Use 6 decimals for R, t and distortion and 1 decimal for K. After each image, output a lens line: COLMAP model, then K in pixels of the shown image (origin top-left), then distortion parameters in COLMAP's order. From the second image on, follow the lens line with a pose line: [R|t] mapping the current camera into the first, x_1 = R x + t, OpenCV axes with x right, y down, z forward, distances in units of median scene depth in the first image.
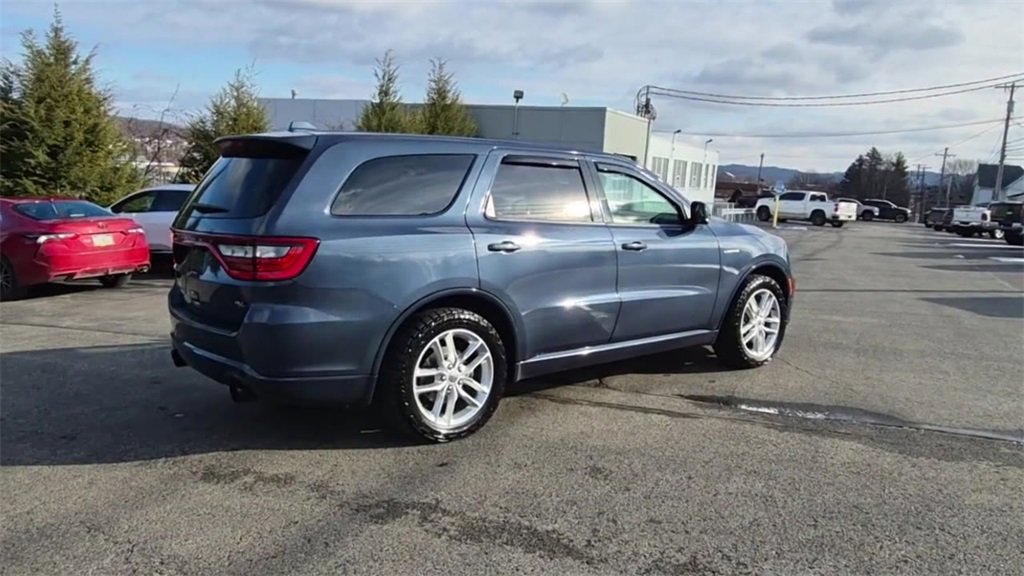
lens RADIAL K [[777.8, 0, 508.3], [0, 777.8, 281.1], [0, 0, 1]] dist [0.001979, 0.003232]
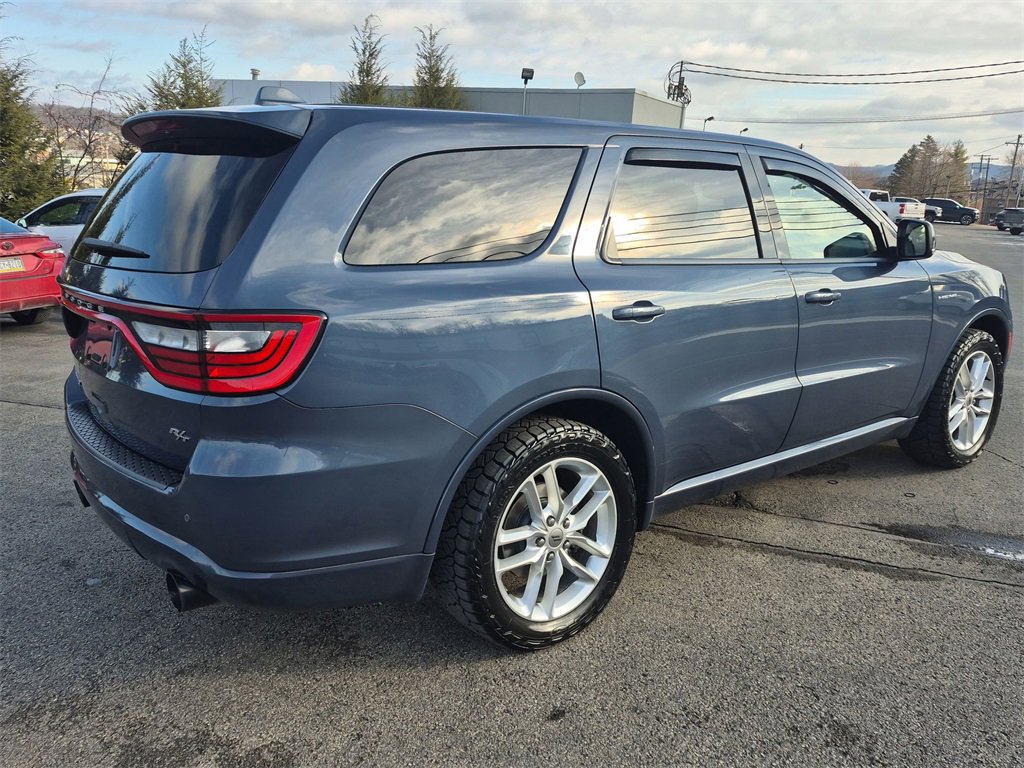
lens RADIAL K [[853.8, 0, 501.5], [0, 853.8, 381.6], [0, 0, 1]] dist [0.069109, -0.064159]
pose [[0.999979, -0.006410, 0.000489, -0.036978], [0.006325, 0.994632, 0.103281, -0.019752], [-0.001149, -0.103276, 0.994652, 0.124200]]
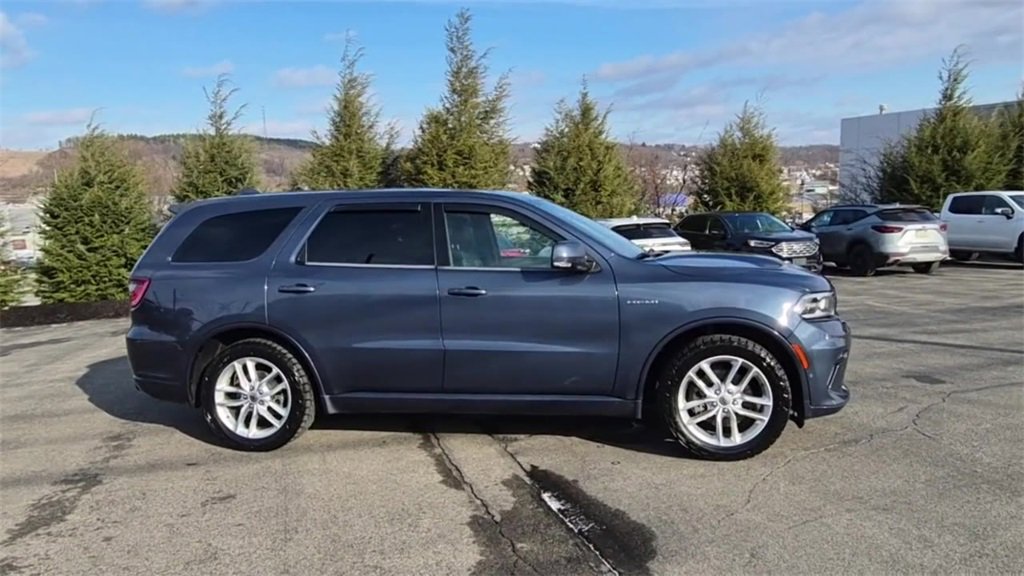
lens RADIAL K [[759.7, 0, 518.4], [0, 759.7, 266.4], [0, 0, 1]] dist [0.007711, 0.001569]
pose [[0.650338, 0.015422, -0.759489, 0.352803], [-0.047915, 0.998636, -0.020751, -0.023475], [0.758132, 0.049886, 0.650190, 0.180569]]
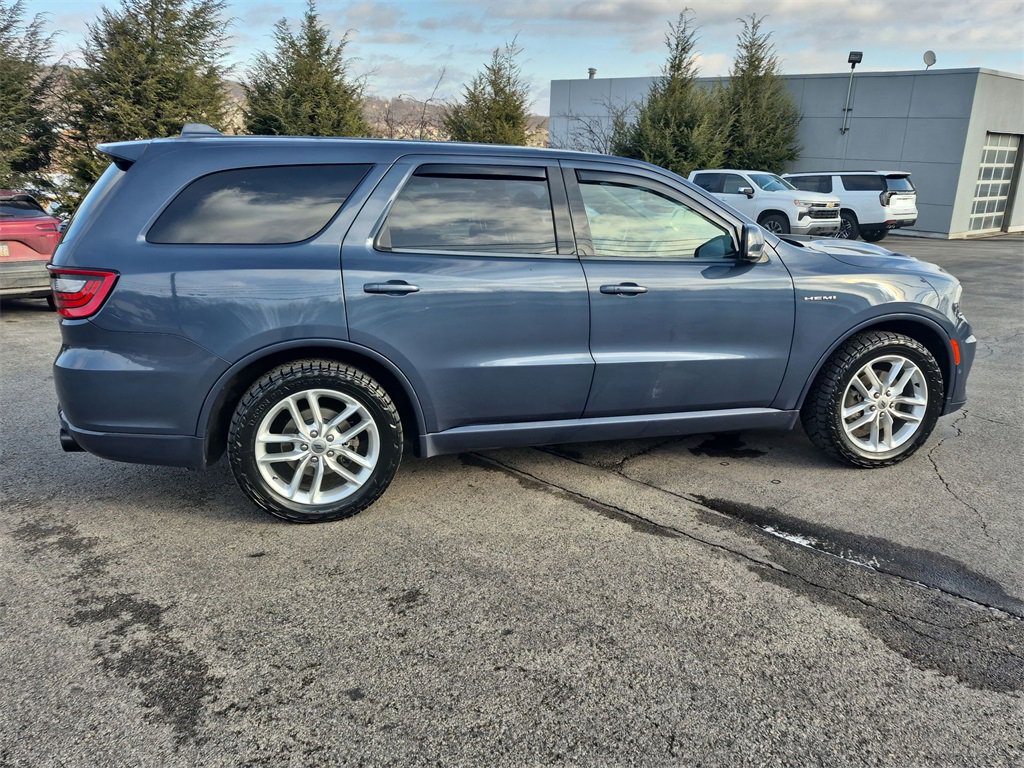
lens RADIAL K [[841.1, 0, 515.2], [0, 841.1, 388.5], [0, 0, 1]] dist [0.097183, -0.108179]
pose [[0.915302, 0.093545, -0.391755, 0.151977], [-0.044222, 0.990115, 0.133104, -0.021030], [0.400334, -0.104506, 0.910391, 0.094211]]
